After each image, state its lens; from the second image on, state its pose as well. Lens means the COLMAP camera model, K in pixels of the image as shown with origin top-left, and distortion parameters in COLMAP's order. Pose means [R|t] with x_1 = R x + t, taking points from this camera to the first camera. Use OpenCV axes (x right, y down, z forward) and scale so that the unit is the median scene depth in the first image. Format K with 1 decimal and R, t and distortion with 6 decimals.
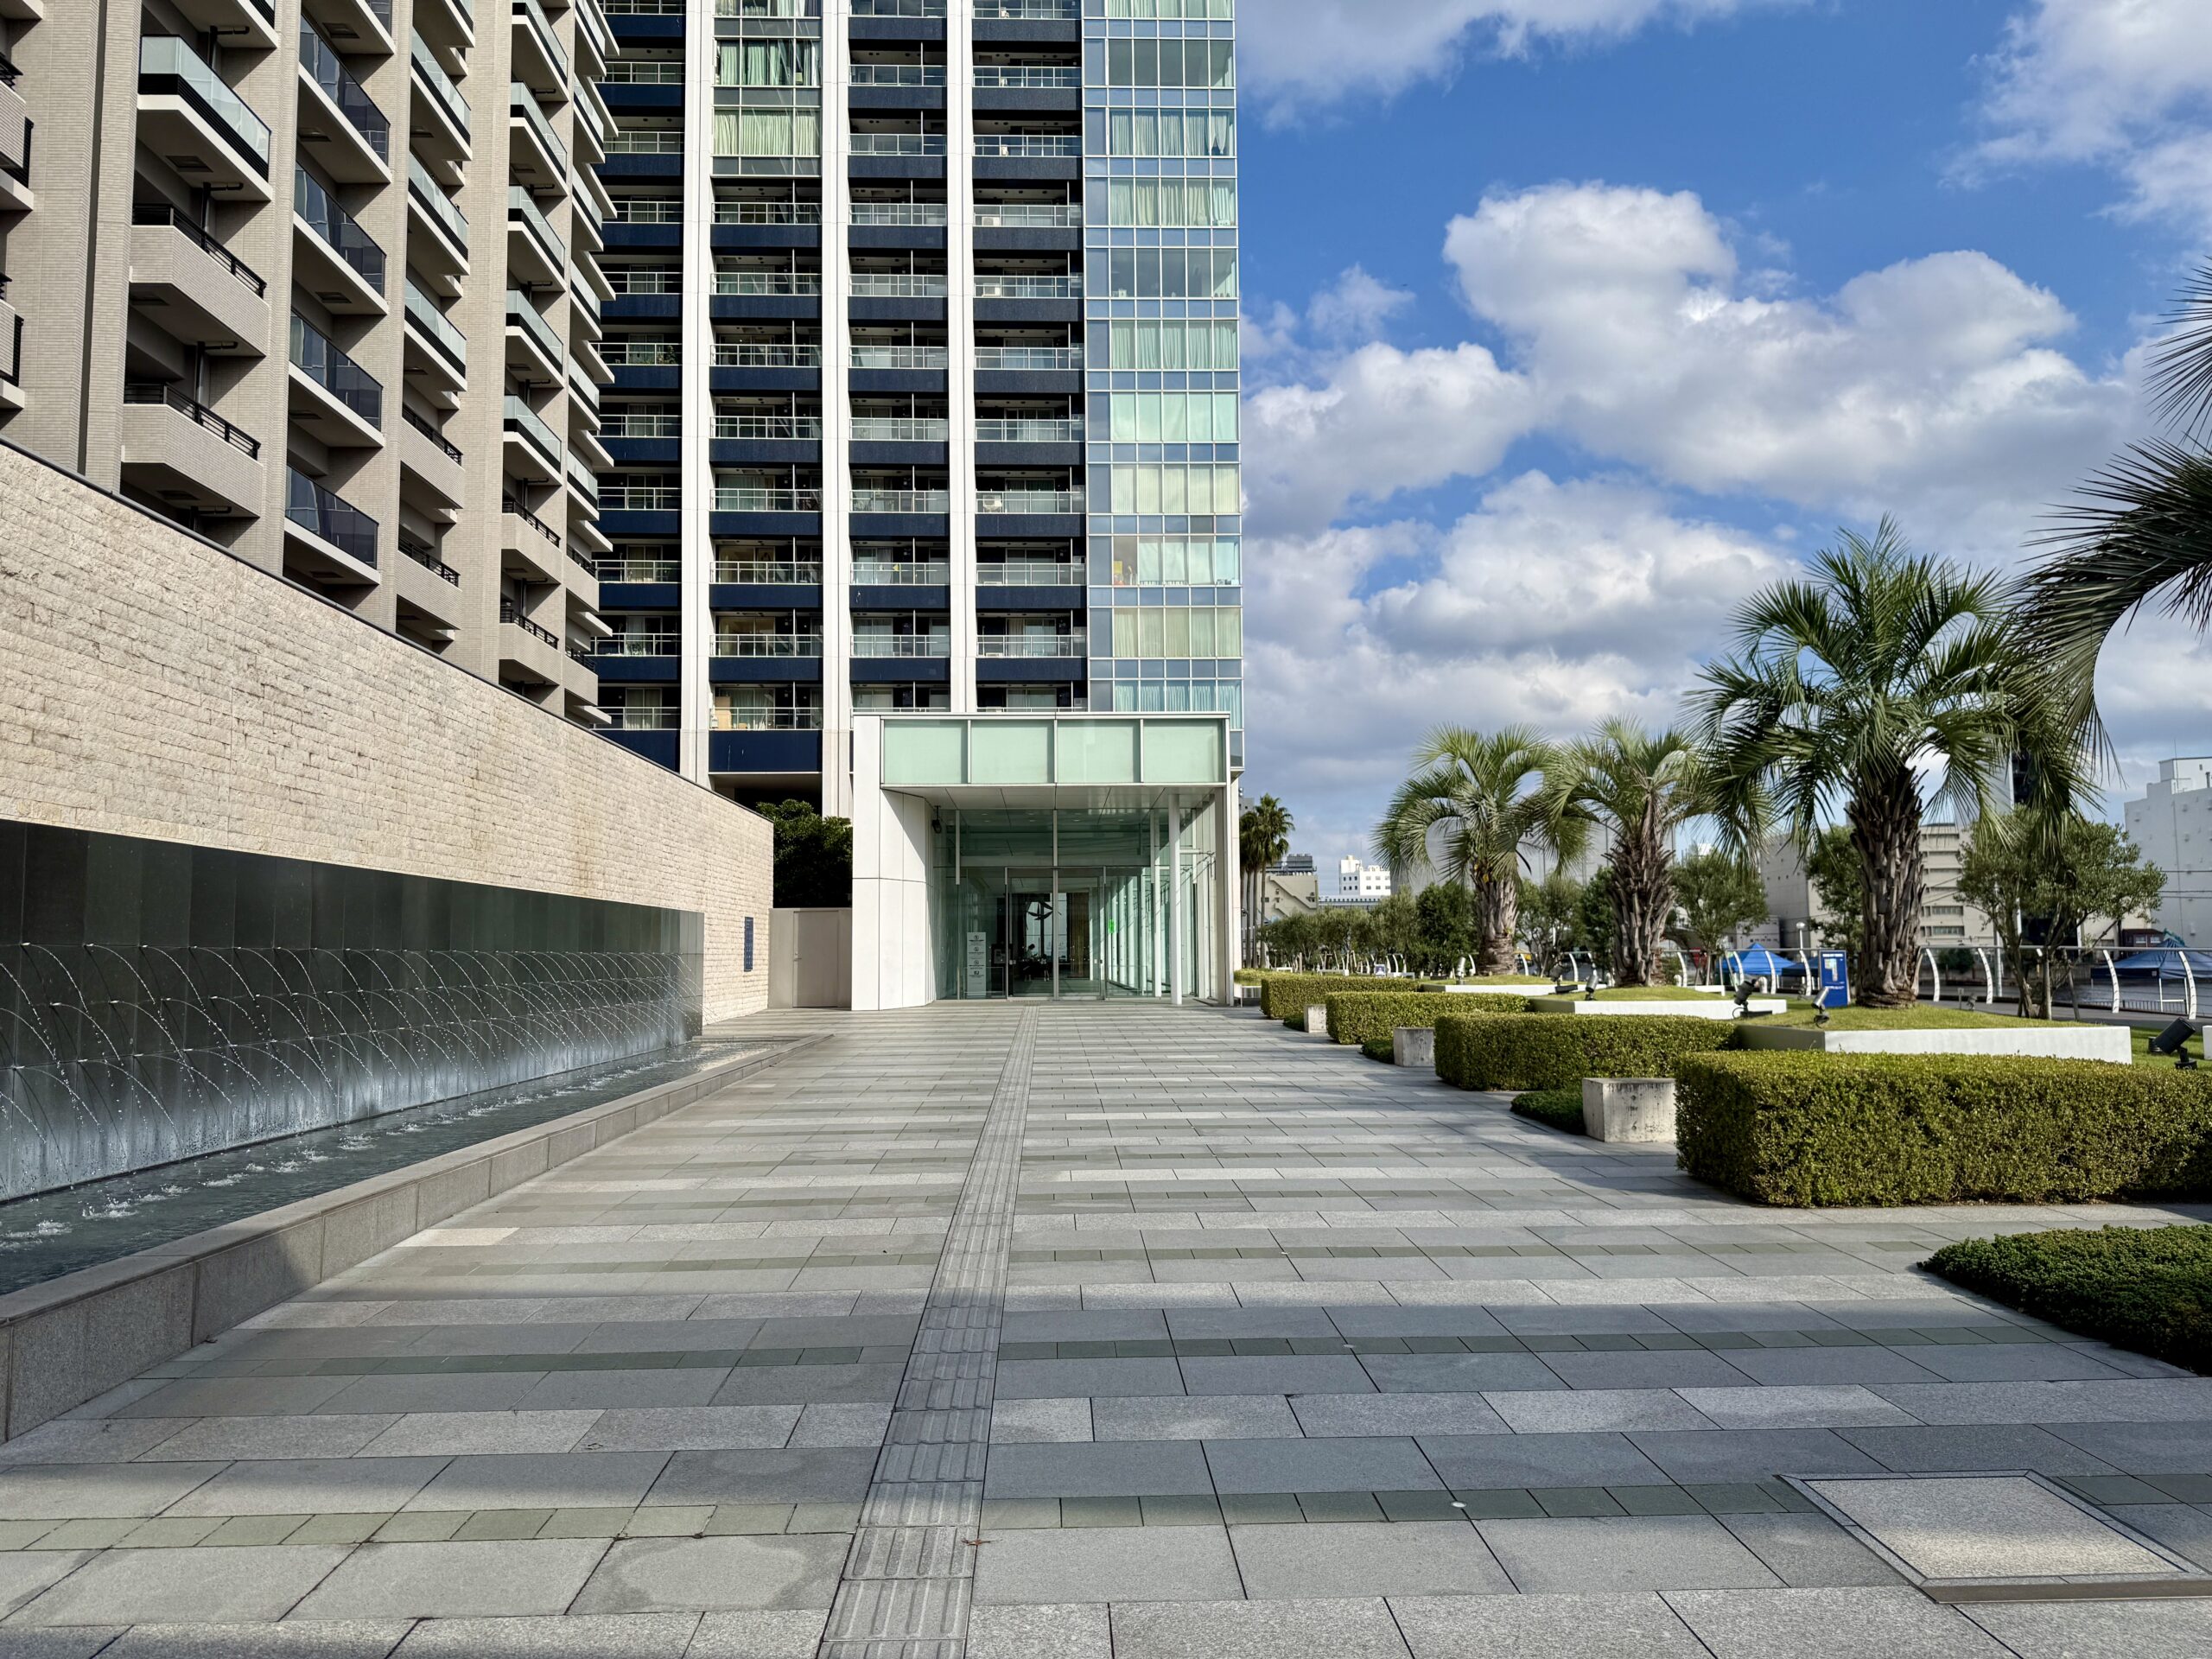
lens RADIAL K [[1537.2, 0, 1106.0], [0, 1537.2, 829.5], [0, 0, 1]] dist [0.134528, -0.231420]
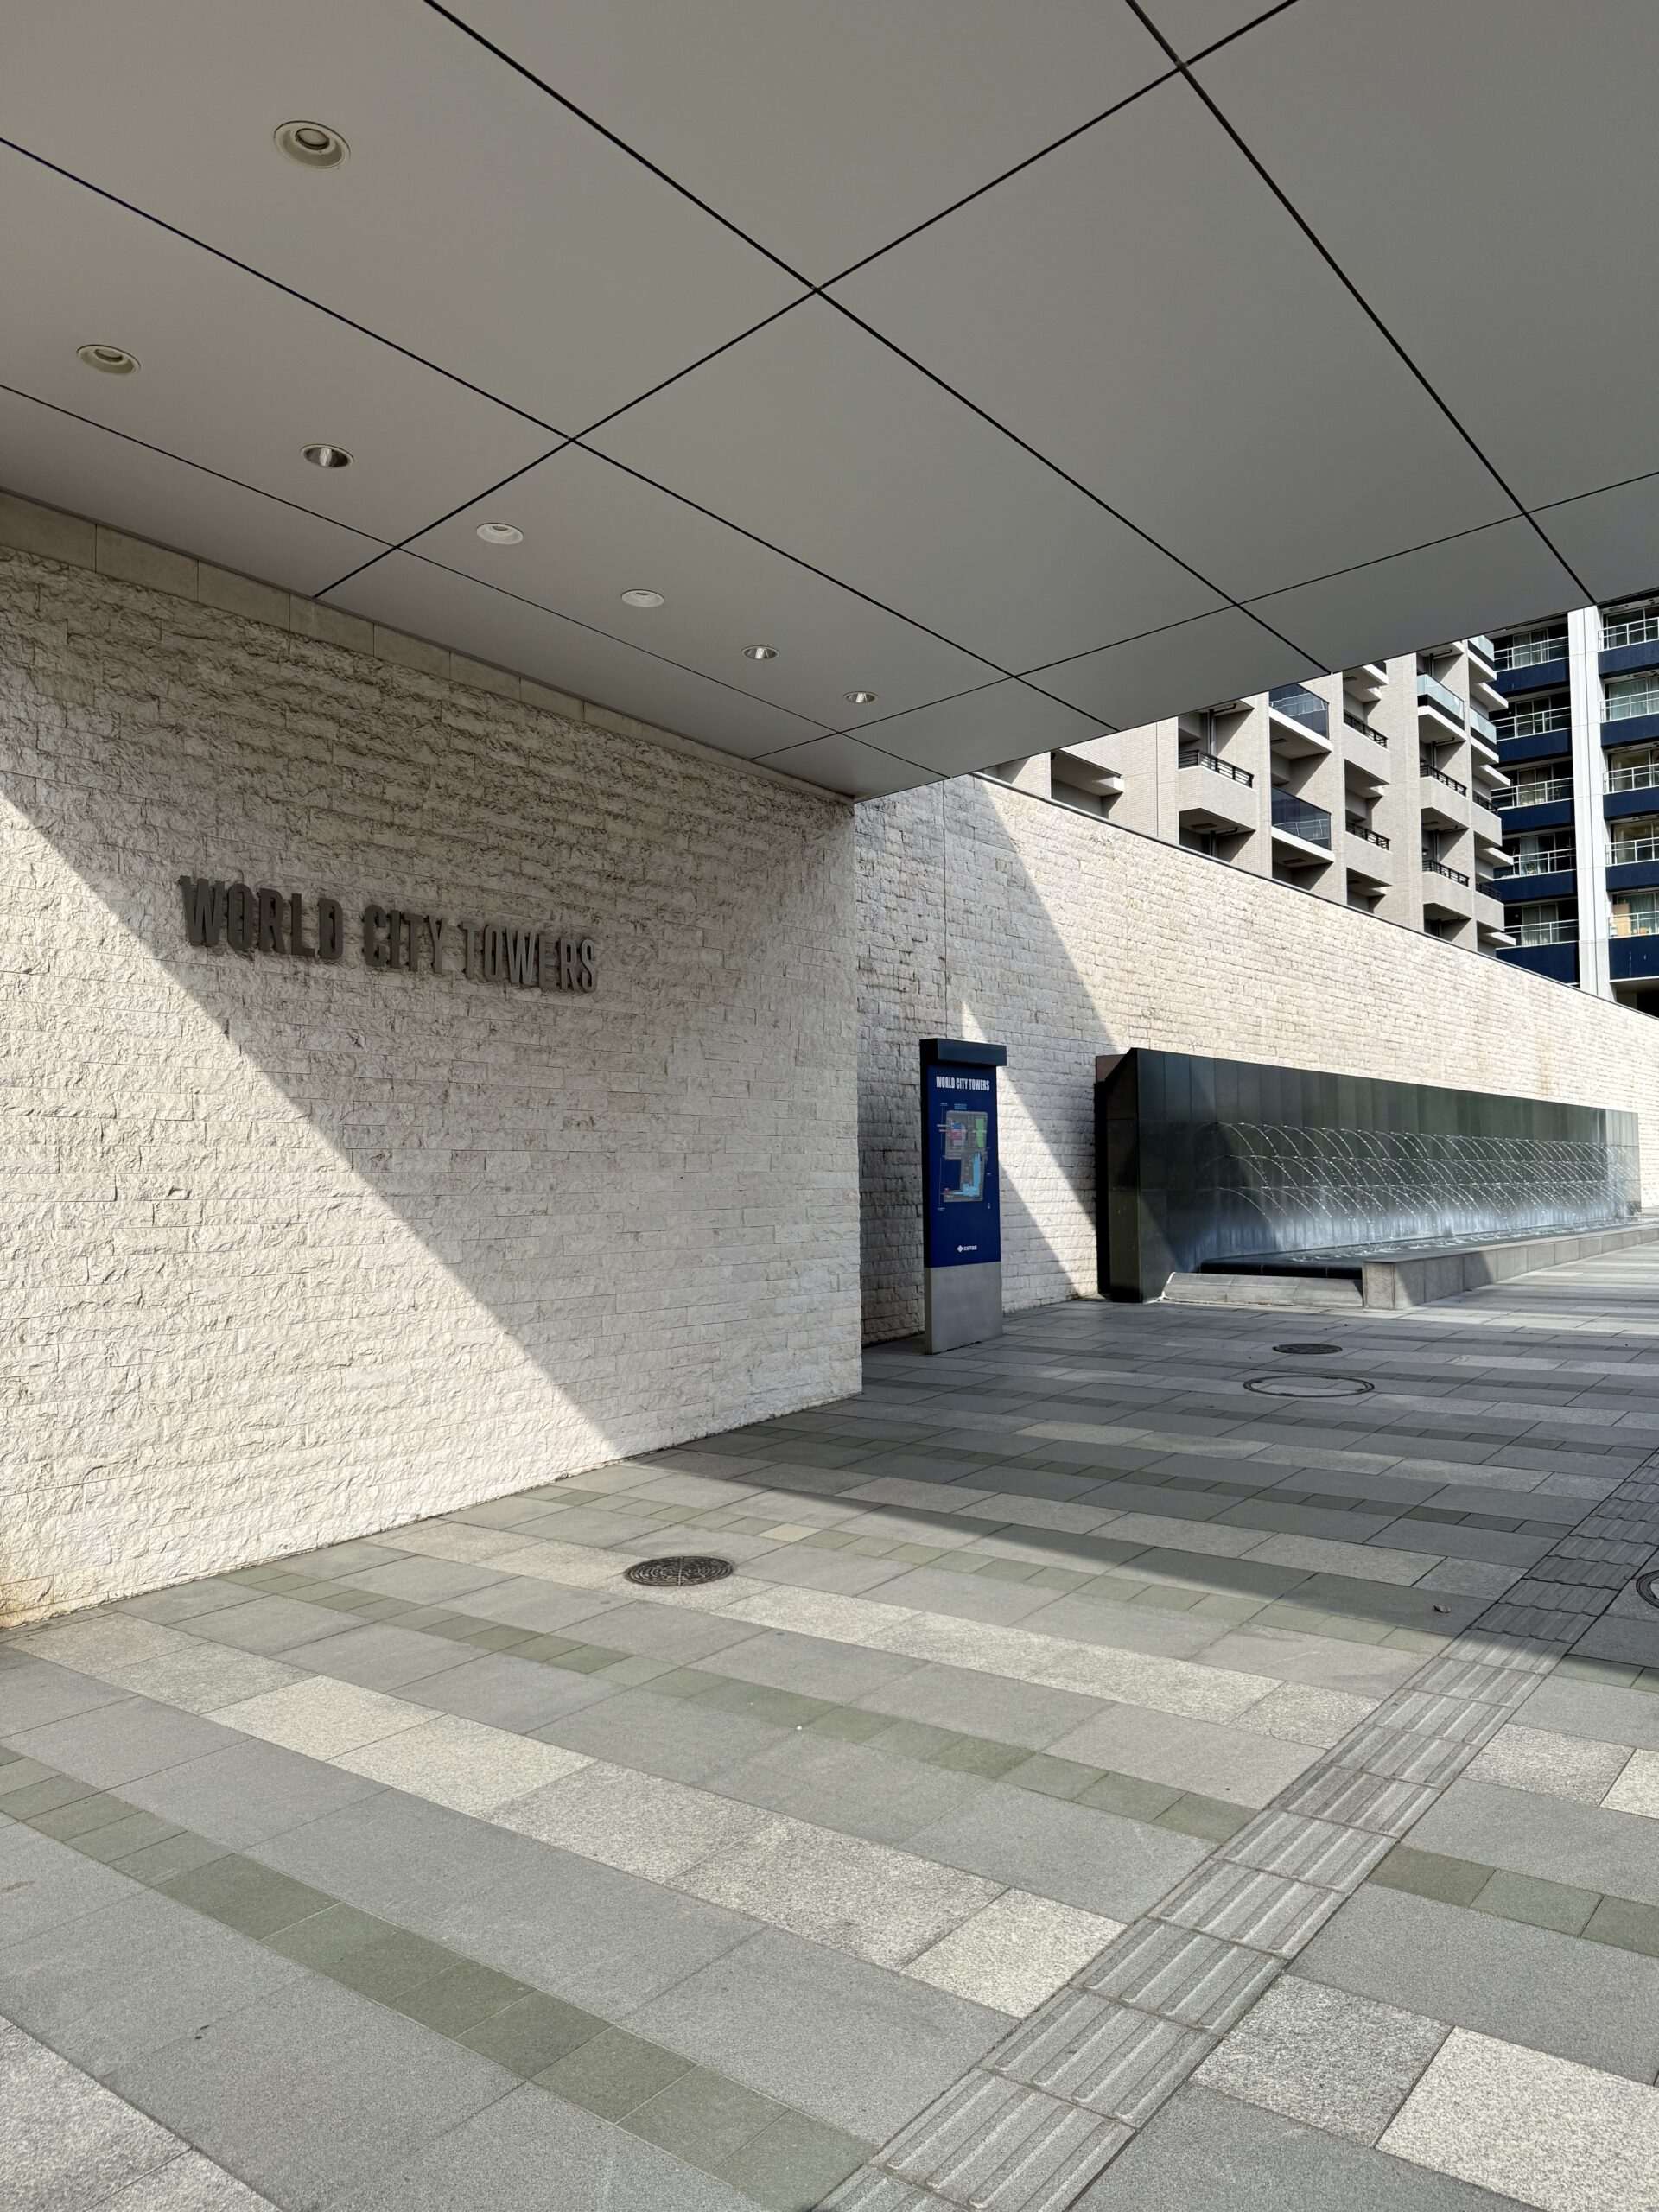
lens RADIAL K [[1537.2, 0, 829.5], [0, 1537.2, 1106.0], [0, 0, 1]] dist [0.134528, -0.231420]
pose [[0.760898, -0.028472, -0.648247, 0.027400], [0.055895, 0.998199, 0.021766, -0.006887], [0.646460, -0.052796, 0.761119, -0.171908]]
